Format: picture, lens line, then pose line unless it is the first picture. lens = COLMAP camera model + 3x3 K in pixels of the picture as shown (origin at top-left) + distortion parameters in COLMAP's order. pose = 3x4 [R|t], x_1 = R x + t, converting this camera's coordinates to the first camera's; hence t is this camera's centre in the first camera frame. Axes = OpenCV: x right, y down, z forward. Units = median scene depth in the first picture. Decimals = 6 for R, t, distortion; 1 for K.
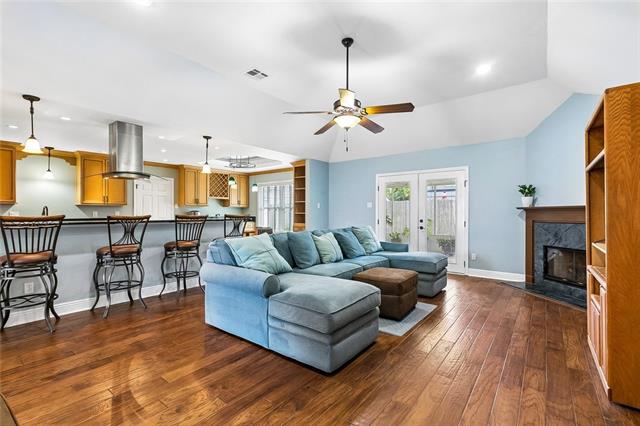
lens RADIAL K [[289.1, 0, 319.4], [0, 289.1, 215.2], [0, 0, 1]] dist [0.009087, -0.000812]
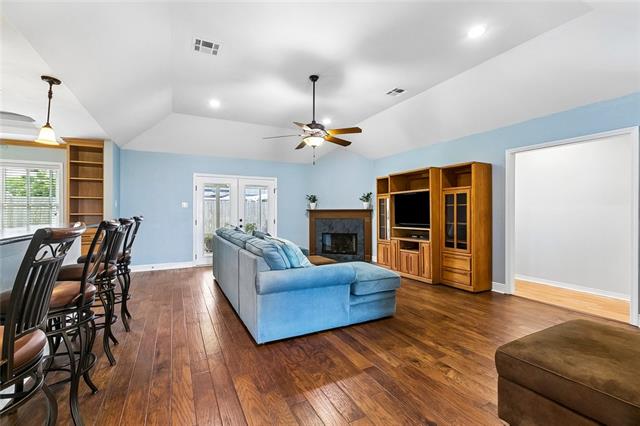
lens RADIAL K [[289.1, 0, 319.9], [0, 289.1, 210.3], [0, 0, 1]] dist [0.009087, -0.000812]
pose [[0.427140, 0.007088, 0.904158, -0.738165], [0.007400, 0.999908, -0.011335, -0.006088], [-0.904155, 0.011532, 0.427048, 0.319557]]
